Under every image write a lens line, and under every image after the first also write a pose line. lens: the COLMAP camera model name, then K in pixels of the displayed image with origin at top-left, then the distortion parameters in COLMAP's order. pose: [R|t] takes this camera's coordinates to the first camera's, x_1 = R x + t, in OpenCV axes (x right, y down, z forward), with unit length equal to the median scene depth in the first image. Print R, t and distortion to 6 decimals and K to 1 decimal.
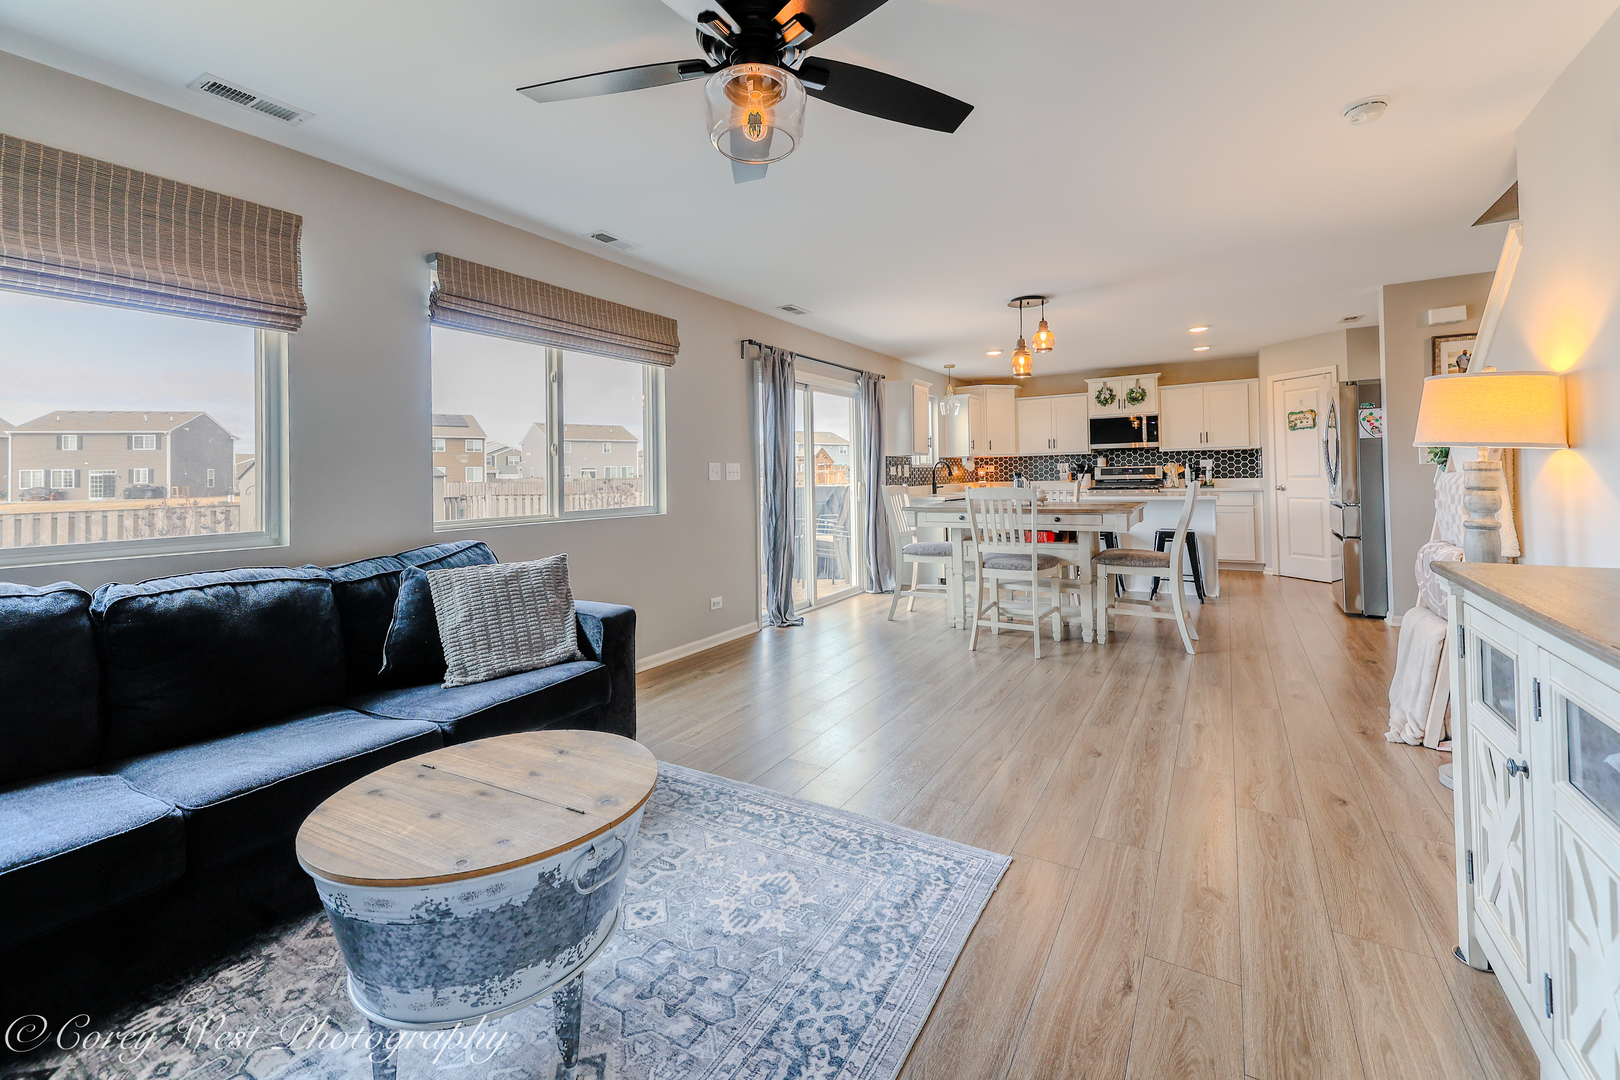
lens RADIAL K [[684.1, 0, 791.7], [0, 684.1, 462.3], [0, 0, 1]] dist [0.001174, -0.000126]
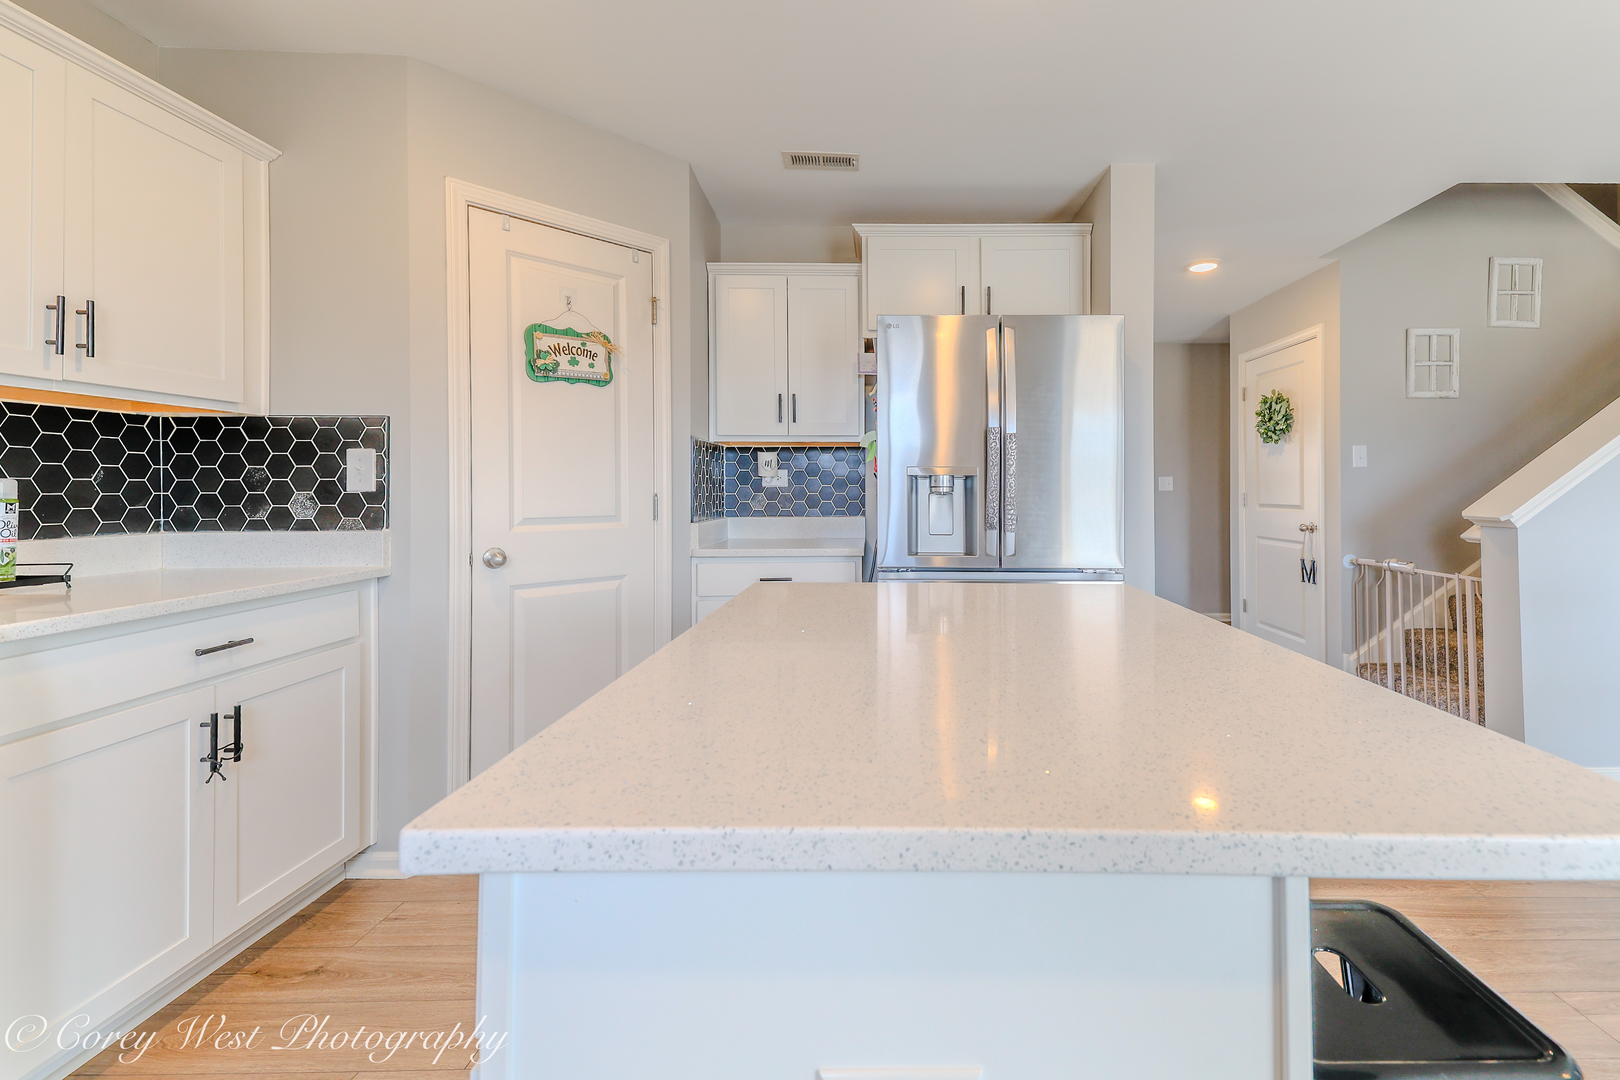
lens RADIAL K [[681.6, 0, 811.6], [0, 681.6, 500.0], [0, 0, 1]] dist [0.022529, -0.000203]
pose [[-0.566766, 0.015912, 0.823725, 0.314631], [-0.001919, 0.999785, -0.020633, 0.014901], [-0.823876, -0.013275, -0.566614, 0.896694]]
